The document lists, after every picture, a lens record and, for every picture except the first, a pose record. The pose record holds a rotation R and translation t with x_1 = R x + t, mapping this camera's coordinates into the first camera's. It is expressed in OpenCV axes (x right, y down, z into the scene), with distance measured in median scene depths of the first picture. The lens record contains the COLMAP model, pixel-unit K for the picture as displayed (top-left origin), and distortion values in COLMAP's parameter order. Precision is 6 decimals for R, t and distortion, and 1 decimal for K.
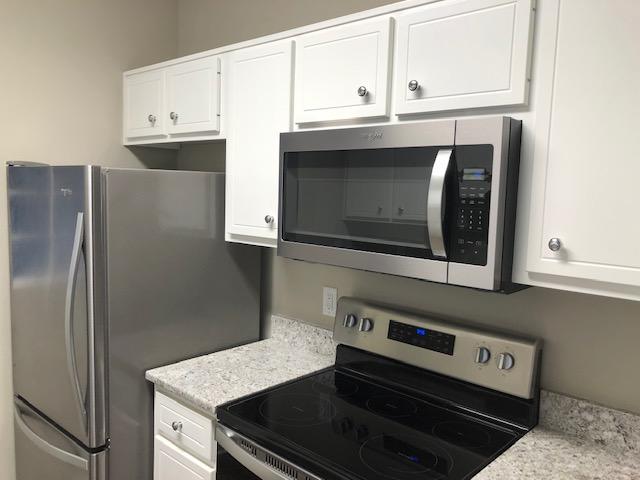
lens RADIAL K [[530.7, 0, 318.9], [0, 530.7, 243.3], [0, 0, 1]] dist [-0.005922, 0.030385]
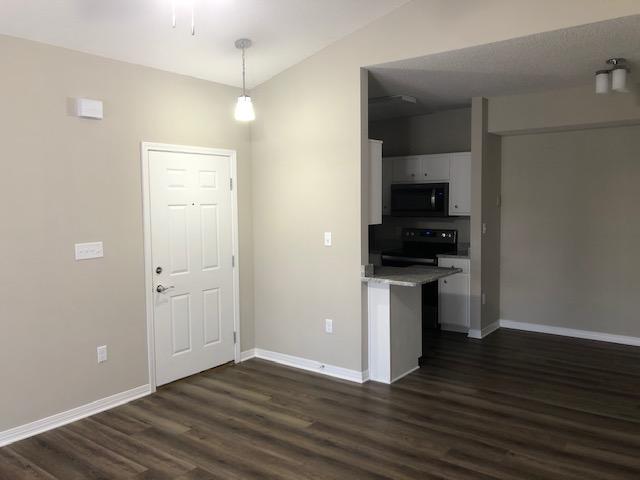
lens RADIAL K [[530.7, 0, 323.0], [0, 530.7, 241.0], [0, 0, 1]] dist [-0.005922, 0.030385]
pose [[0.995293, -0.047525, 0.084459, -0.914030], [0.050027, 0.998362, -0.027754, 0.289873], [-0.083002, 0.031848, 0.996040, -2.843998]]
